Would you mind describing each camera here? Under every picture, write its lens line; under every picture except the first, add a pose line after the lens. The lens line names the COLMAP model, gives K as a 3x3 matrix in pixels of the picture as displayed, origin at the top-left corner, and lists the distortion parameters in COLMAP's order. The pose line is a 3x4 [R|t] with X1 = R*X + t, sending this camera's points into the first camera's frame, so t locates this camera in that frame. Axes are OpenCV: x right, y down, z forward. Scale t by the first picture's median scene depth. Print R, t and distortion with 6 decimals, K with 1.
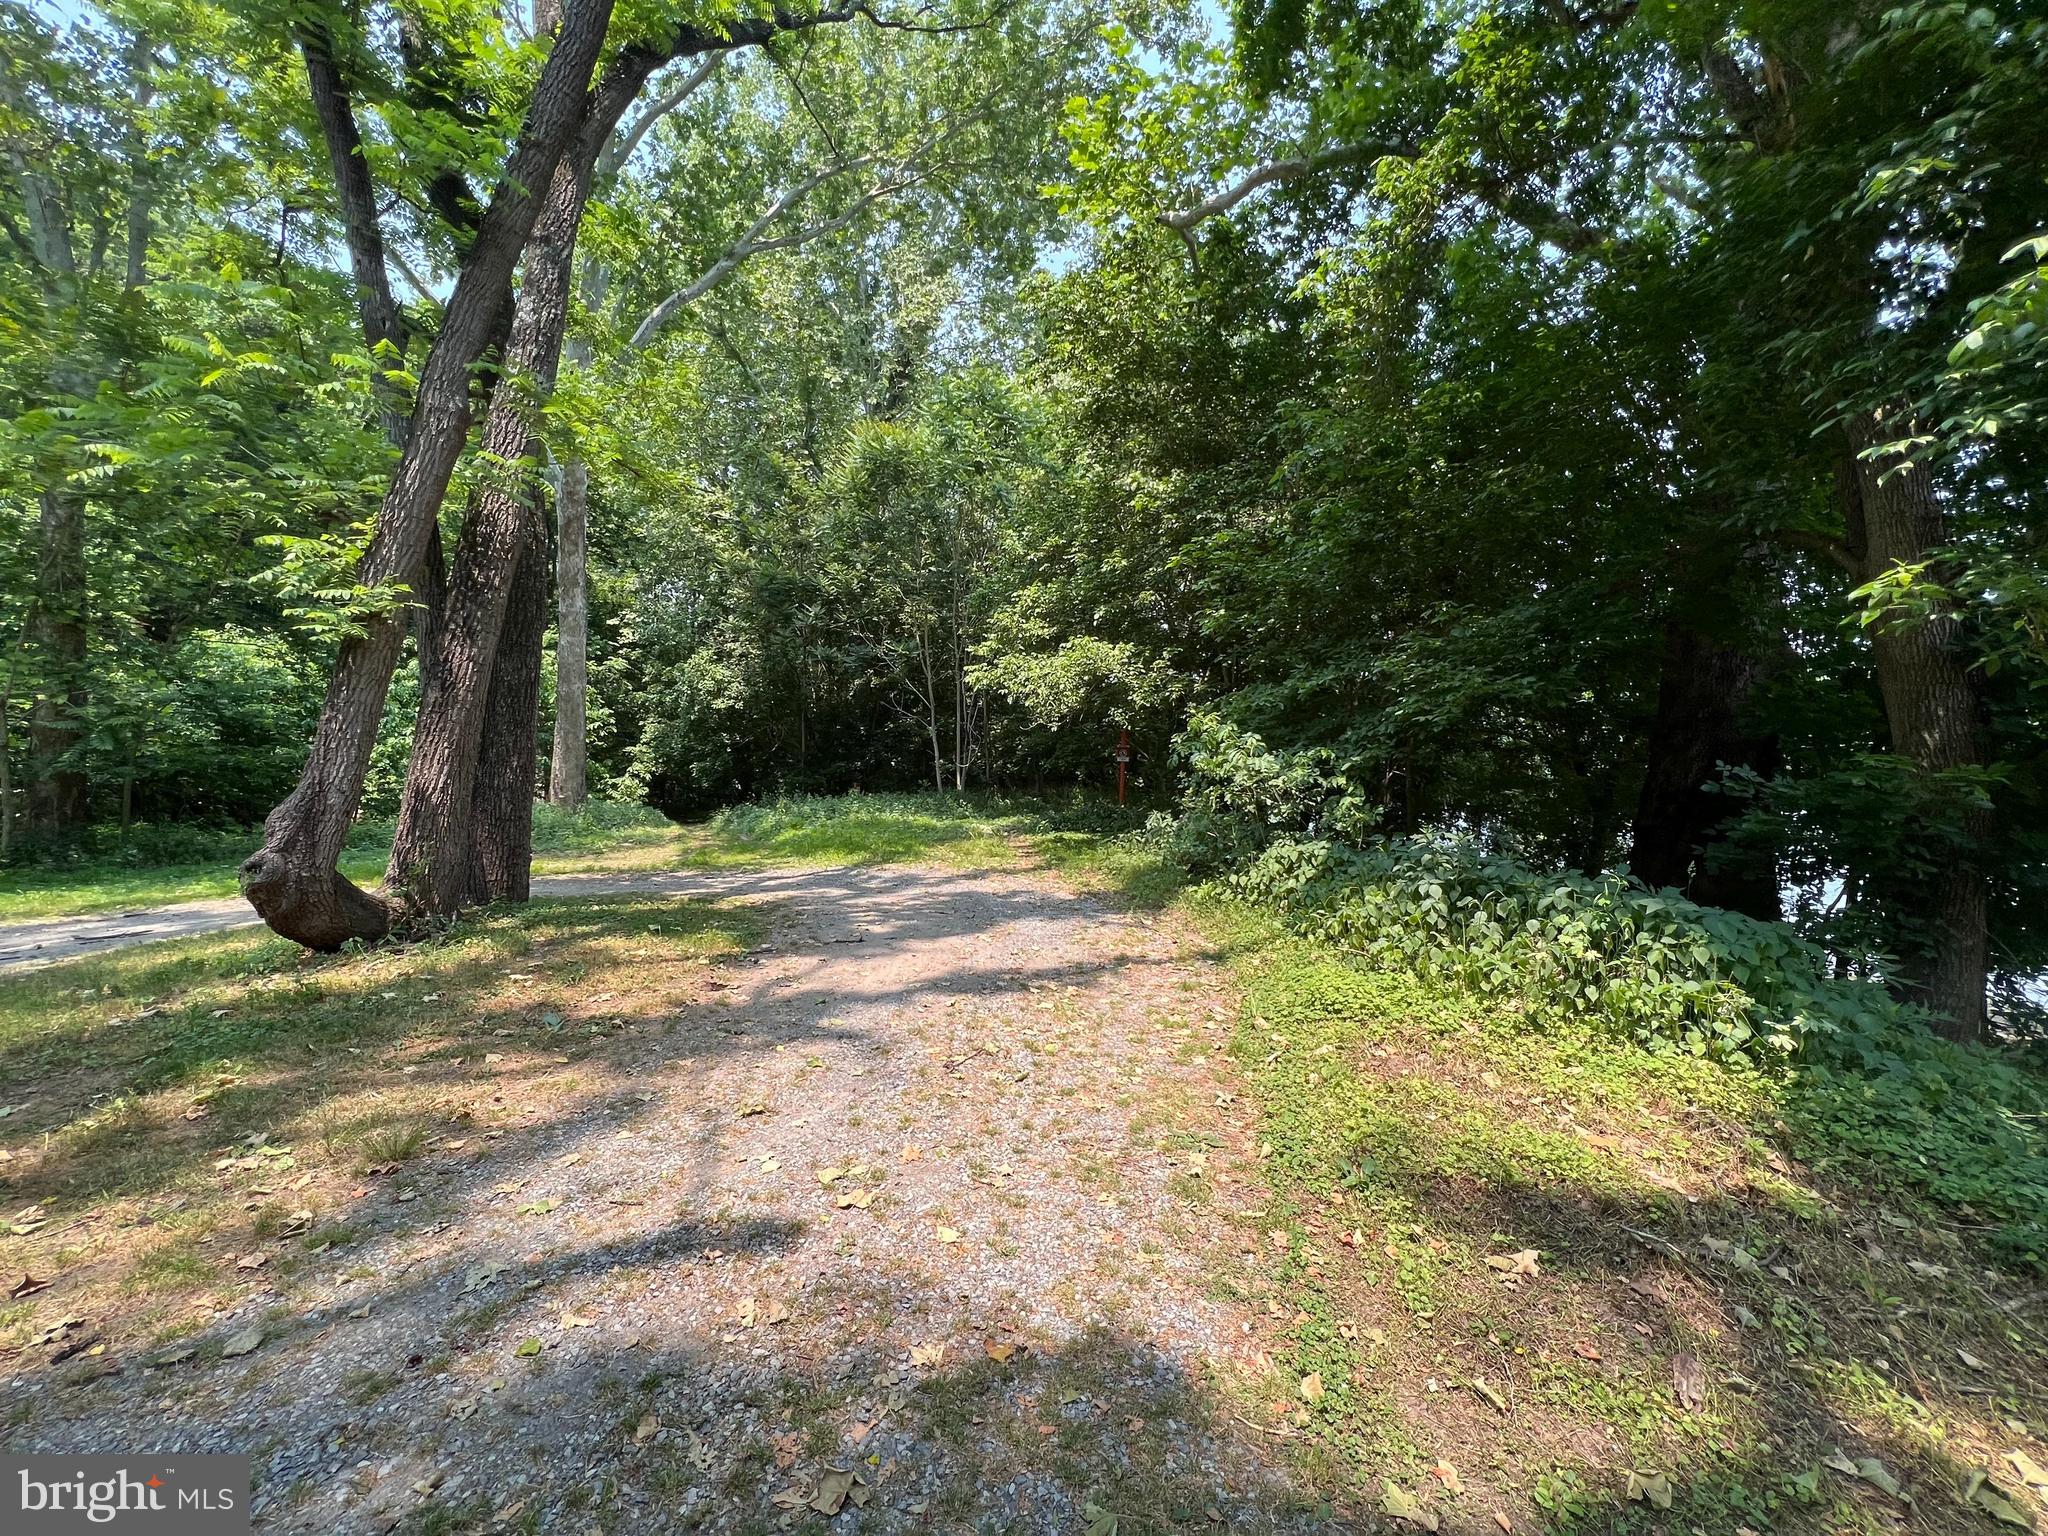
lens RADIAL K [[824.6, 0, 1024.8], [0, 824.6, 773.1], [0, 0, 1]] dist [-0.002899, 0.000783]
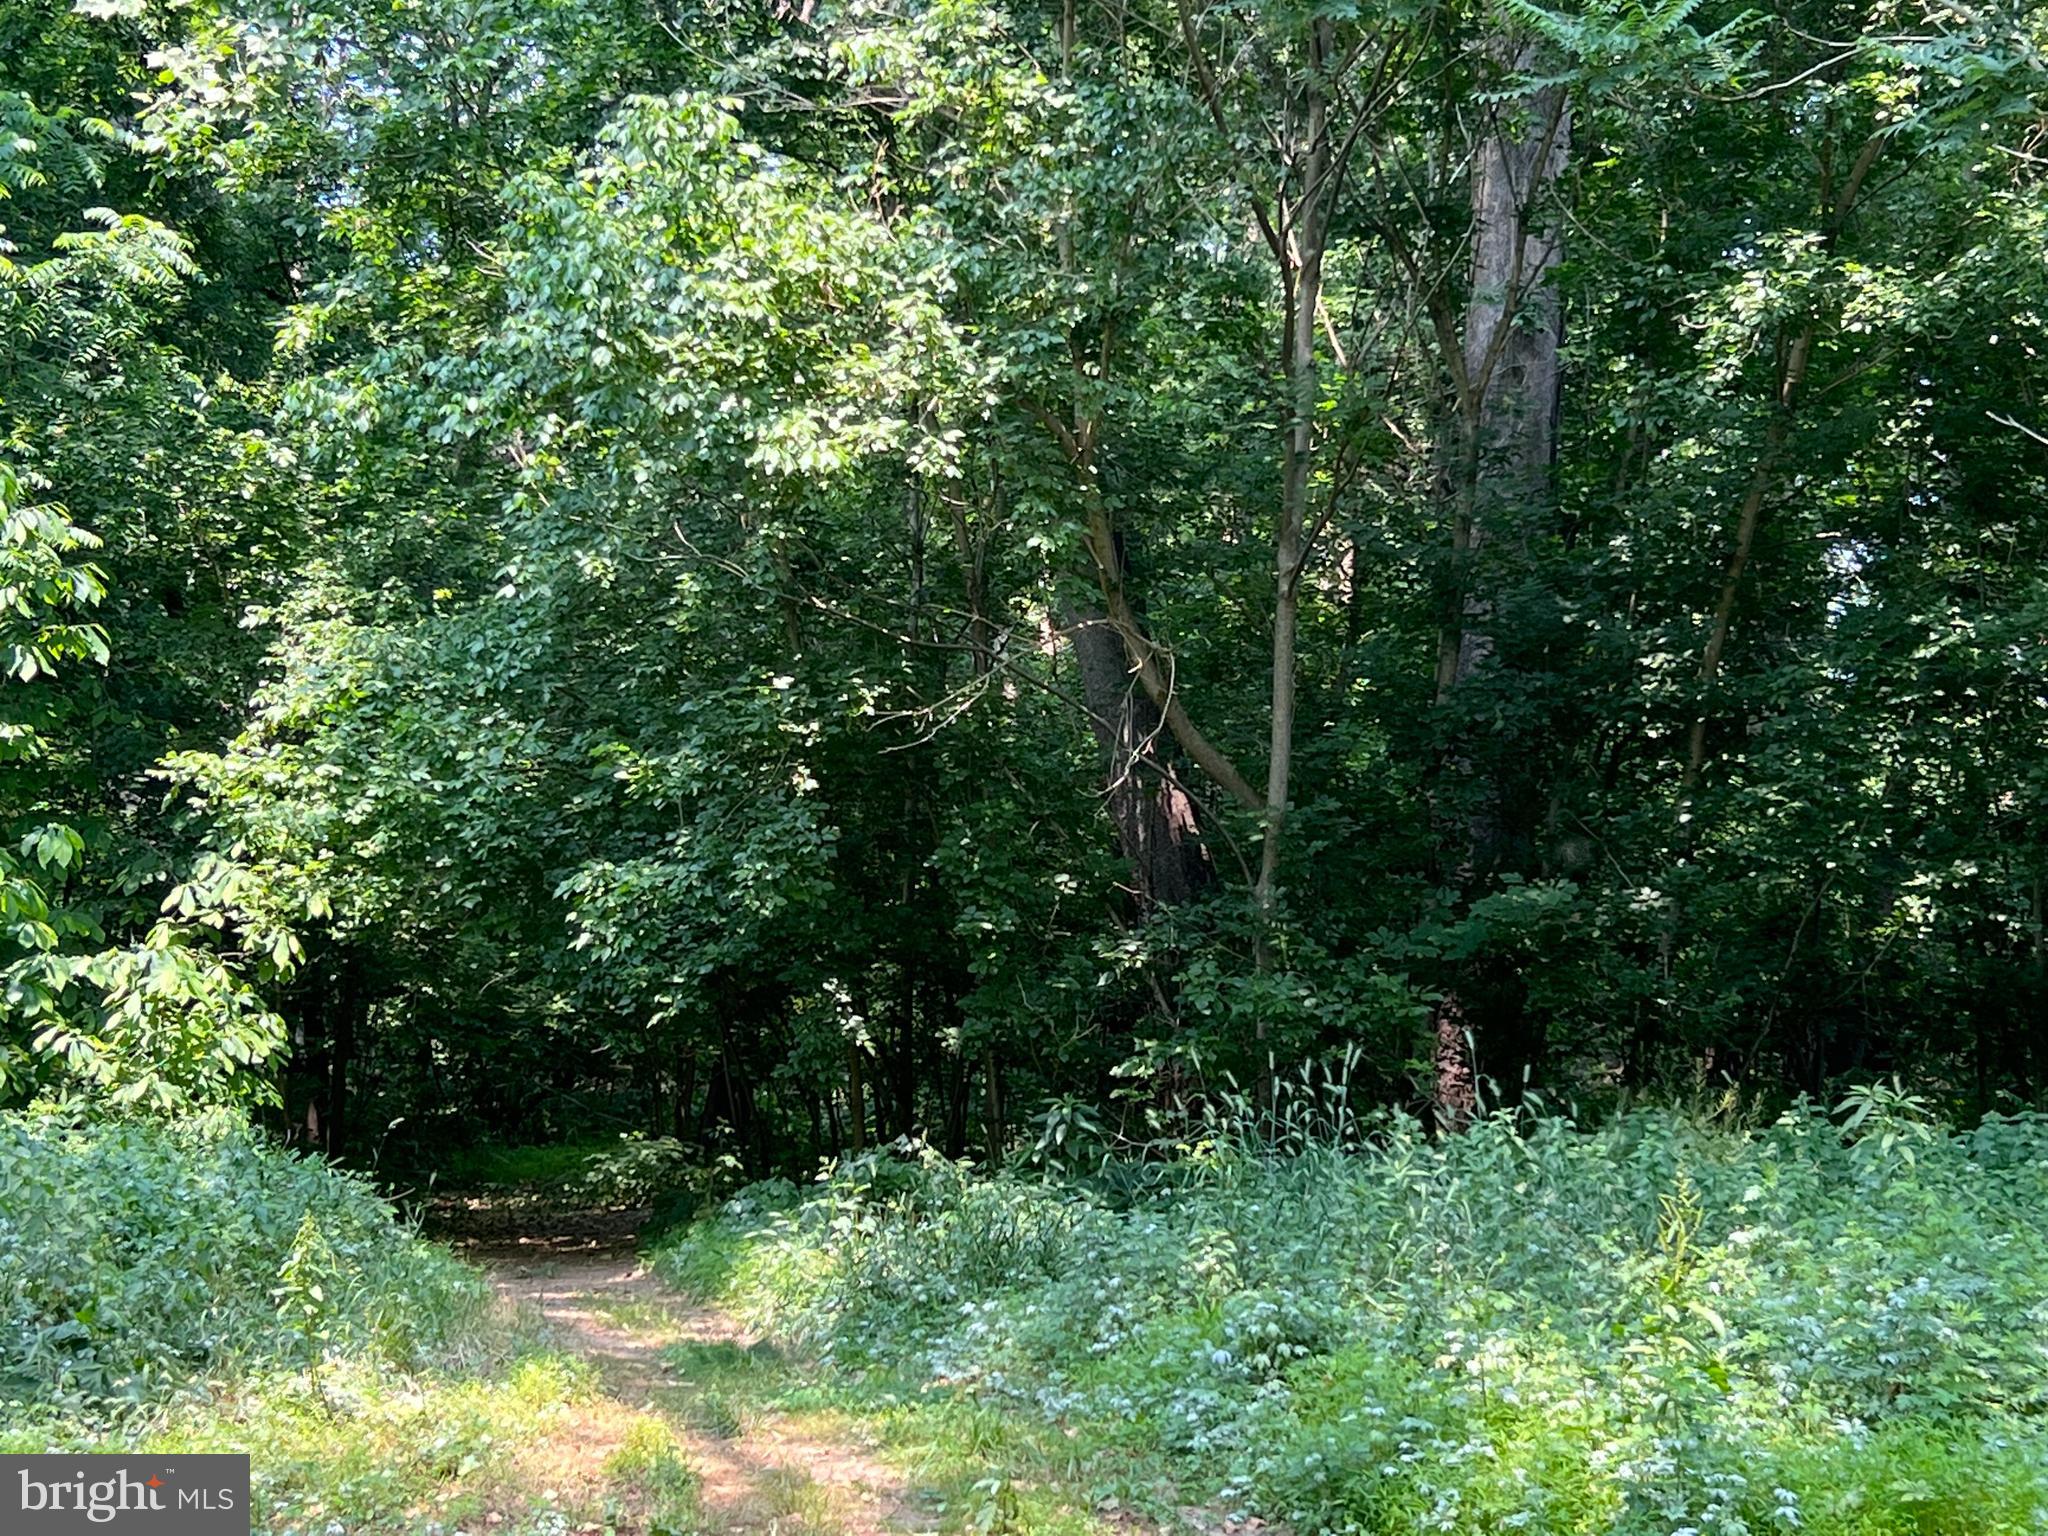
lens RADIAL K [[3605.0, 0, 1021.9], [0, 3605.0, 767.9], [0, 0, 1]] dist [0.112638, 0.000000]
pose [[0.977554, 0.017946, -0.209921, -0.178655], [-0.031019, 0.997767, -0.059149, 0.006491], [0.208391, 0.064333, 0.975928, 0.358329]]
